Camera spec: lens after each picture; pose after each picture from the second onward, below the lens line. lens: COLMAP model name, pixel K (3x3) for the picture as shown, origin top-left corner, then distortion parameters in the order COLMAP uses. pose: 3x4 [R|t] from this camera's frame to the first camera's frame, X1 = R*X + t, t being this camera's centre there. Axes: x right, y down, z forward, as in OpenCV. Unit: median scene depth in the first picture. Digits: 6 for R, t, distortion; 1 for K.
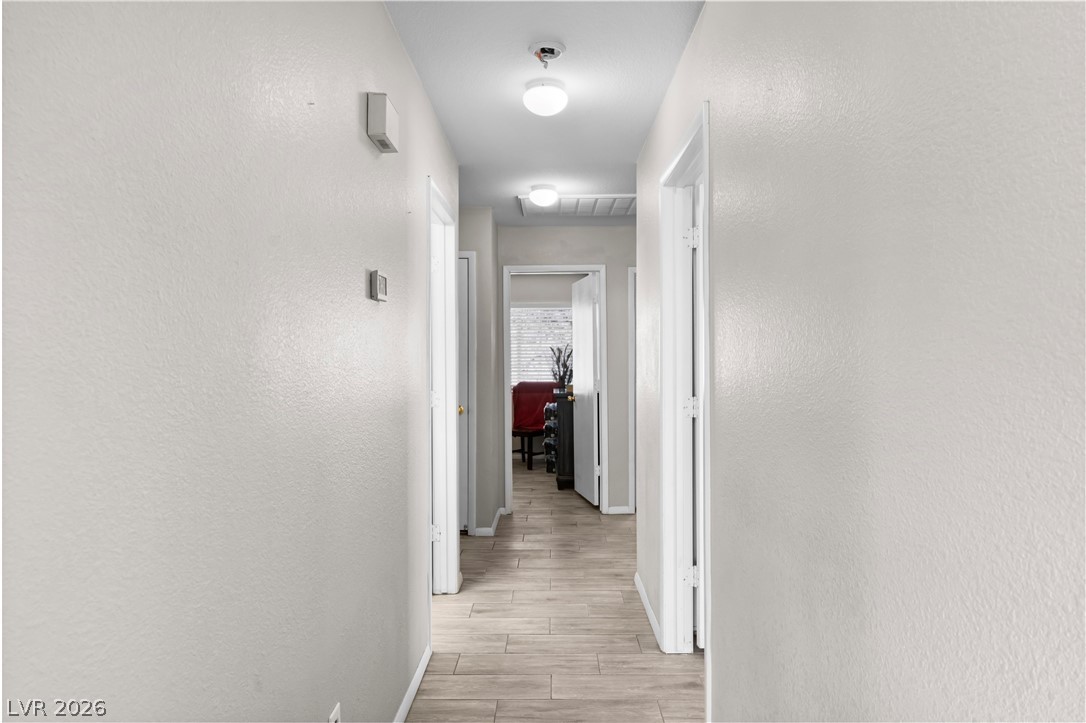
lens RADIAL K [[687.7, 0, 543.3], [0, 687.7, 360.1], [0, 0, 1]] dist [-0.000027, 0.000000]
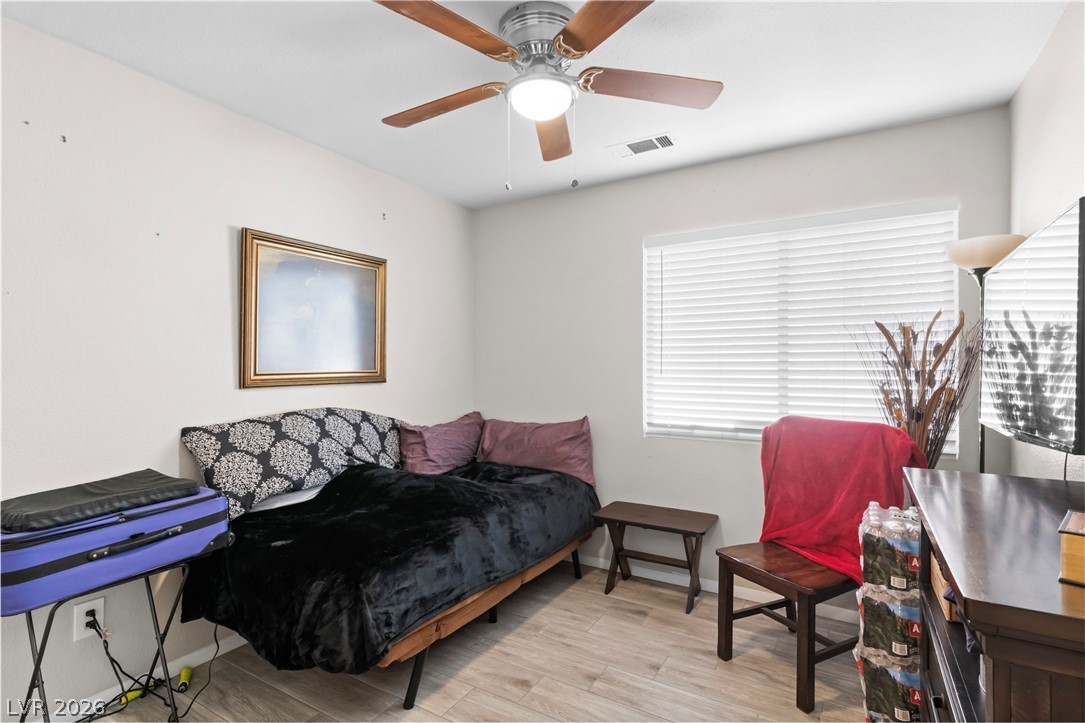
lens RADIAL K [[519.8, 0, 544.7], [0, 519.8, 363.0], [0, 0, 1]] dist [0.002716, -0.000224]
pose [[0.865135, 0.001025, -0.501538, -0.003052], [-0.004777, 0.999969, -0.006197, 0.003582], [0.501516, 0.007757, 0.865114, 0.684125]]
